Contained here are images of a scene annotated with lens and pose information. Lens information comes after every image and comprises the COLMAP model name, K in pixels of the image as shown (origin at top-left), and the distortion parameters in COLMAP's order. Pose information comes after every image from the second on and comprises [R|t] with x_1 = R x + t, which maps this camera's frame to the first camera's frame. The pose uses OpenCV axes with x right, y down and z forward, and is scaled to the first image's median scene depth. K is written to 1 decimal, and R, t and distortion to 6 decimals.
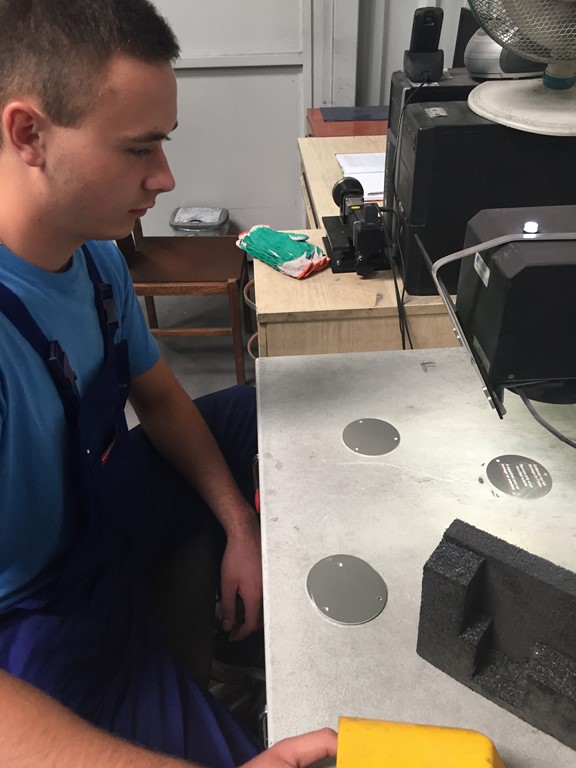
lens RADIAL K [[668.1, 0, 288.0], [0, 668.1, 384.0], [0, 0, 1]] dist [0.188756, -0.261754]
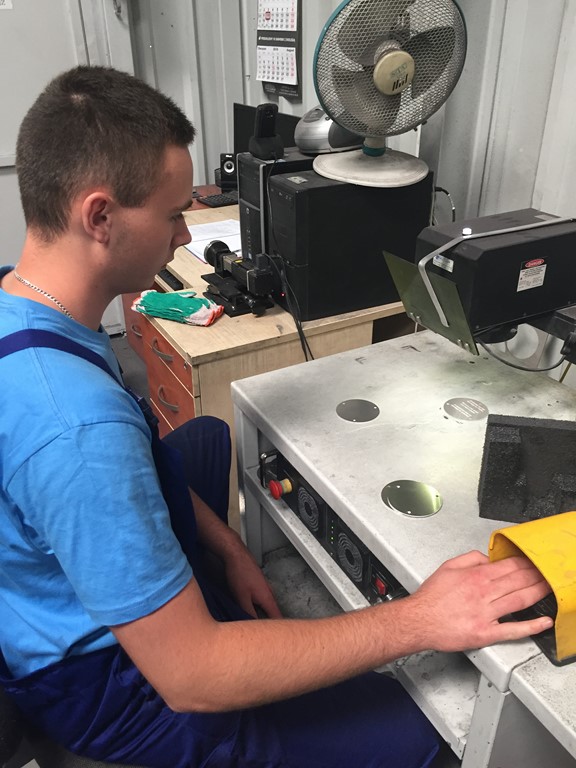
lens RADIAL K [[668.1, 0, 288.0], [0, 668.1, 384.0], [0, 0, 1]] dist [0.188756, -0.261754]
pose [[0.910356, -0.203795, 0.360166, -0.319268], [0.242060, 0.968147, -0.064017, 0.053813], [-0.335647, 0.145460, 0.930689, -0.128305]]
